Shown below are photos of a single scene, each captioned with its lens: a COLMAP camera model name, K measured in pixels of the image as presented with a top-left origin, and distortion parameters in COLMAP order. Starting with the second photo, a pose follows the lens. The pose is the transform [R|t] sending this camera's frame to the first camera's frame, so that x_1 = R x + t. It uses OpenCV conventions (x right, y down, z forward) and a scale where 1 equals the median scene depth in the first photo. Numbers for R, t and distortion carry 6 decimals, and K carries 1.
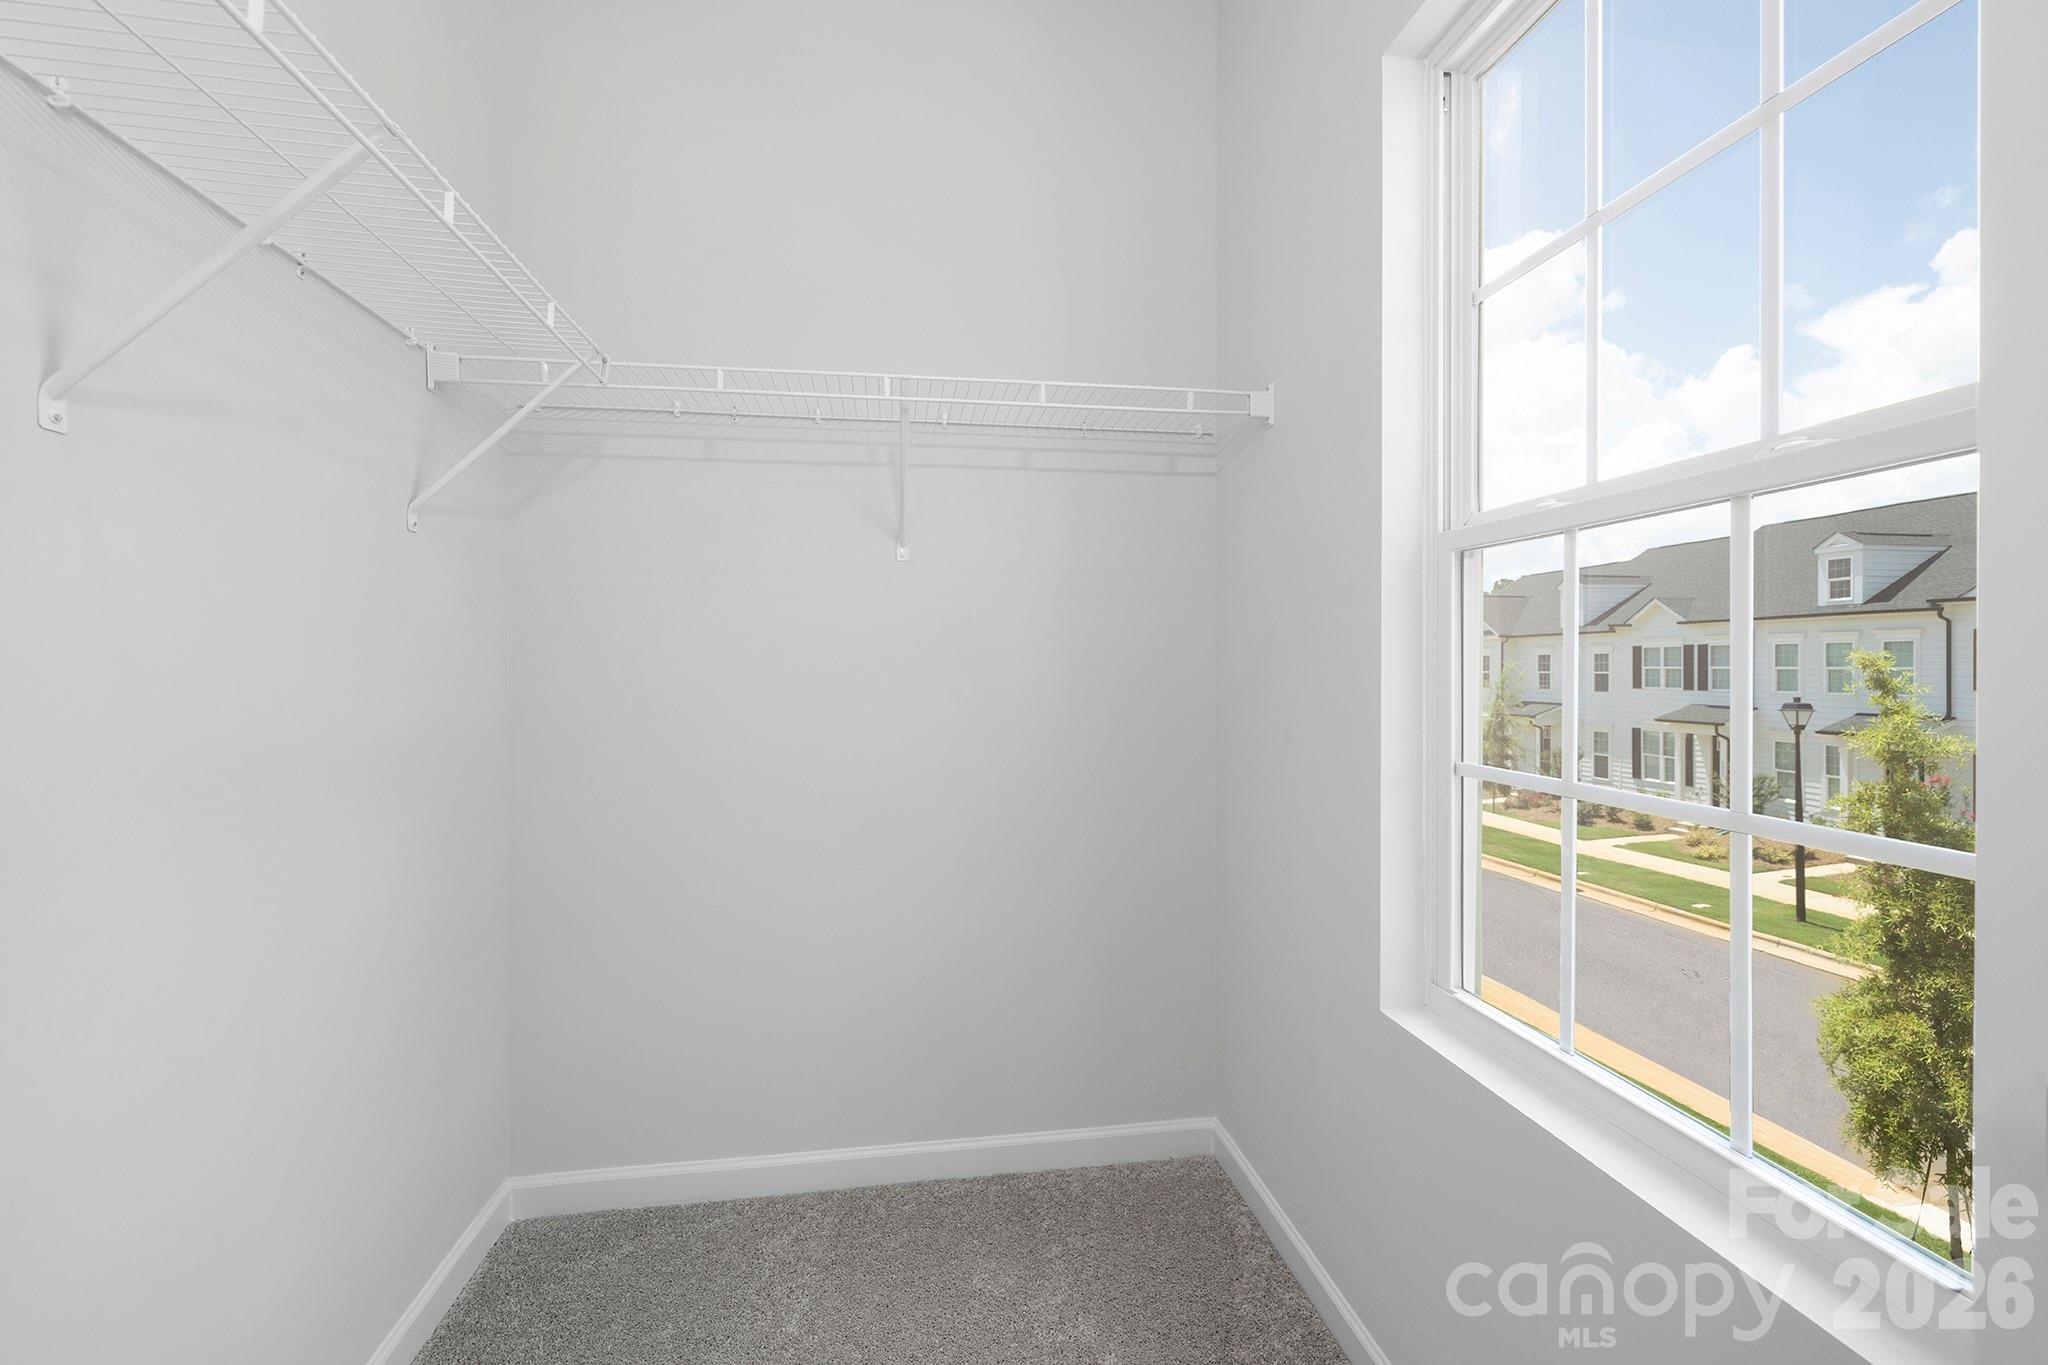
lens RADIAL K [[857.4, 0, 1019.6], [0, 857.4, 669.7], [0, 0, 1]] dist [-0.001637, -0.000229]
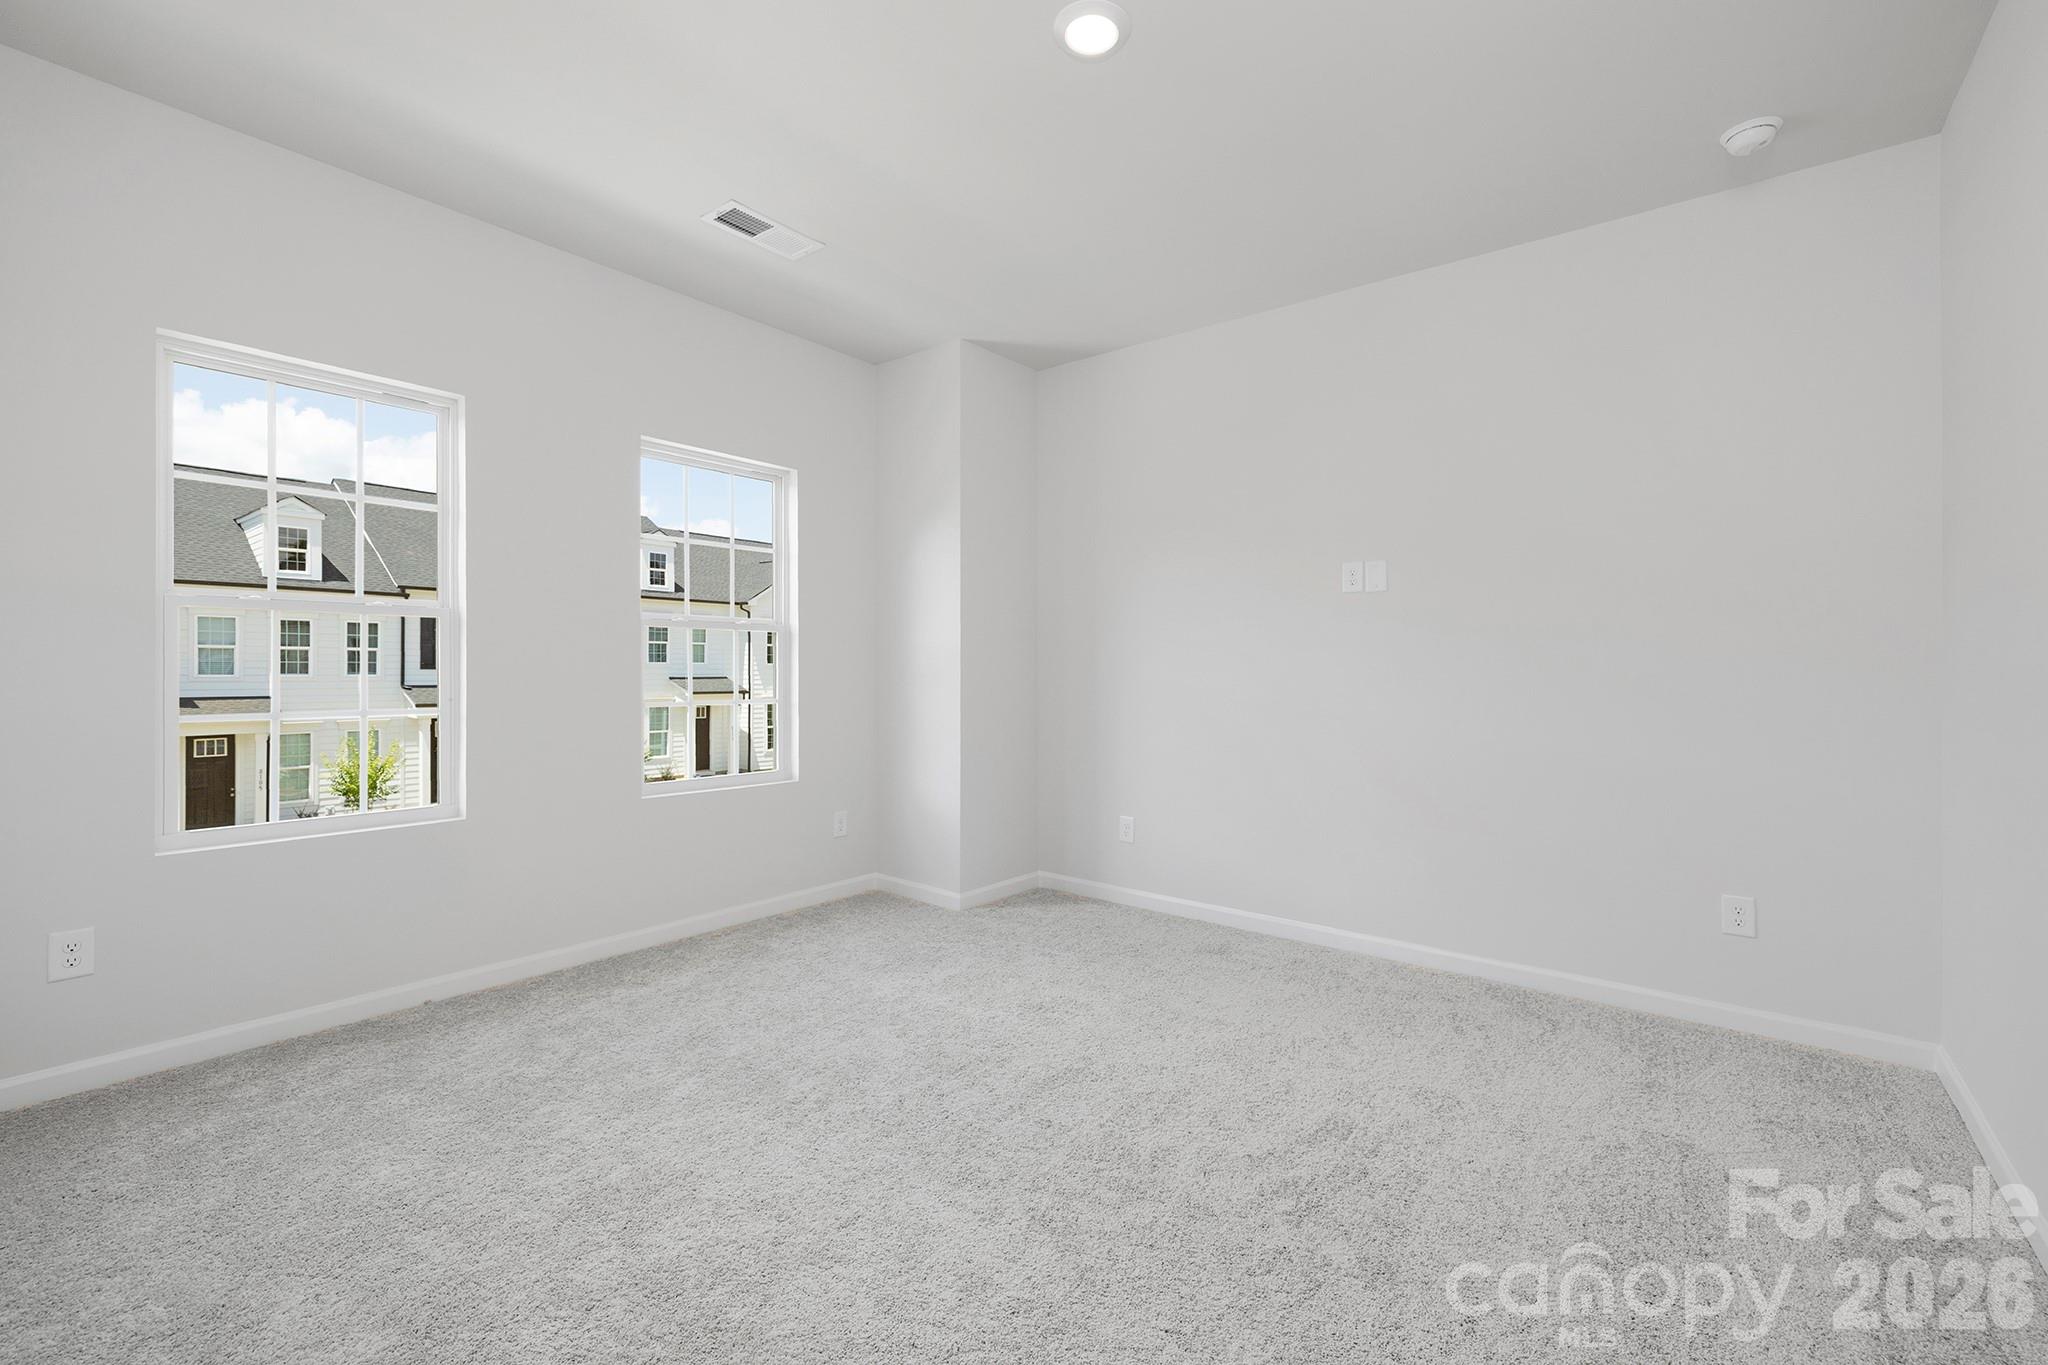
lens RADIAL K [[857.4, 0, 1019.6], [0, 857.4, 669.7], [0, 0, 1]] dist [-0.001637, -0.000229]
pose [[-0.678252, 0.008636, 0.734778, -0.224966], [0.003959, 0.999959, -0.008098, 0.032999], [-0.734819, -0.002584, -0.678259, 1.119056]]
